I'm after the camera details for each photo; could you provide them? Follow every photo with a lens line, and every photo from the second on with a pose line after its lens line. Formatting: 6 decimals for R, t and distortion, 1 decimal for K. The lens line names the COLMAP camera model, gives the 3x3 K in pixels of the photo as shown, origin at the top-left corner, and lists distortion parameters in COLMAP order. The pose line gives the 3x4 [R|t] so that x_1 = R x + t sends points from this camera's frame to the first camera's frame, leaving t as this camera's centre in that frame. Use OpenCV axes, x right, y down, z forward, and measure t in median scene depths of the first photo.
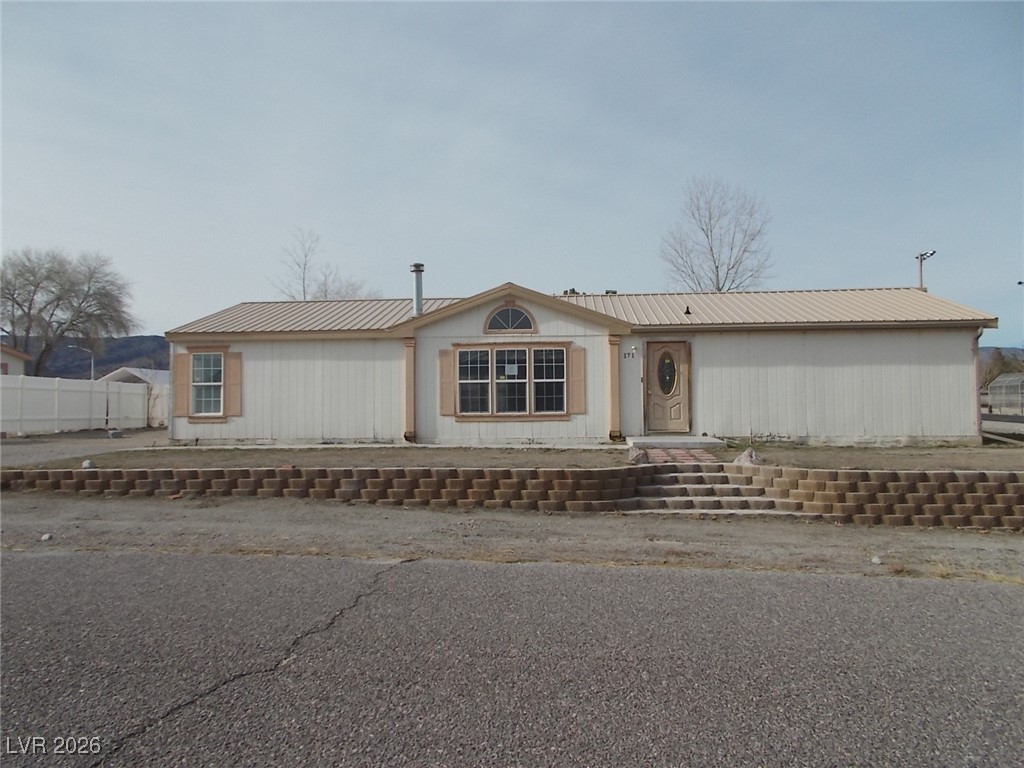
lens RADIAL K [[804.0, 0, 508.1], [0, 804.0, 382.5], [0, 0, 1]] dist [0.016059, 0.001864]
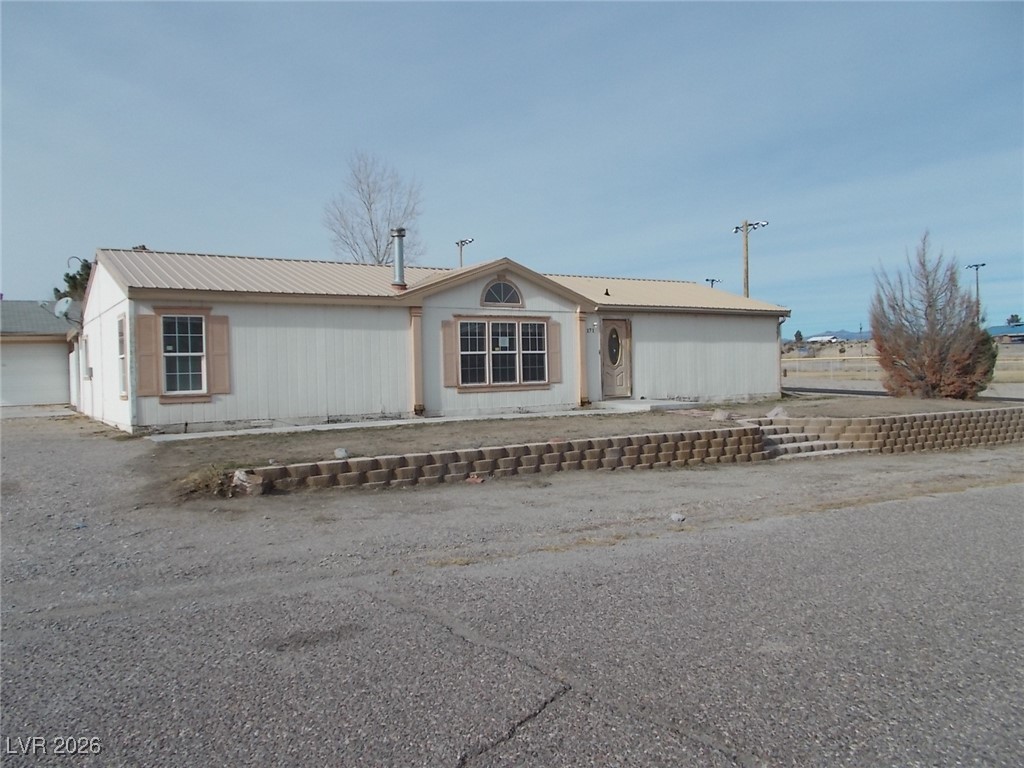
lens RADIAL K [[804.0, 0, 508.1], [0, 804.0, 382.5], [0, 0, 1]] dist [0.016059, 0.001864]
pose [[0.784686, -0.018465, 0.619618, -0.636507], [-0.006261, 0.999269, 0.037708, -0.002498], [-0.619861, -0.033468, 0.783997, 0.179965]]
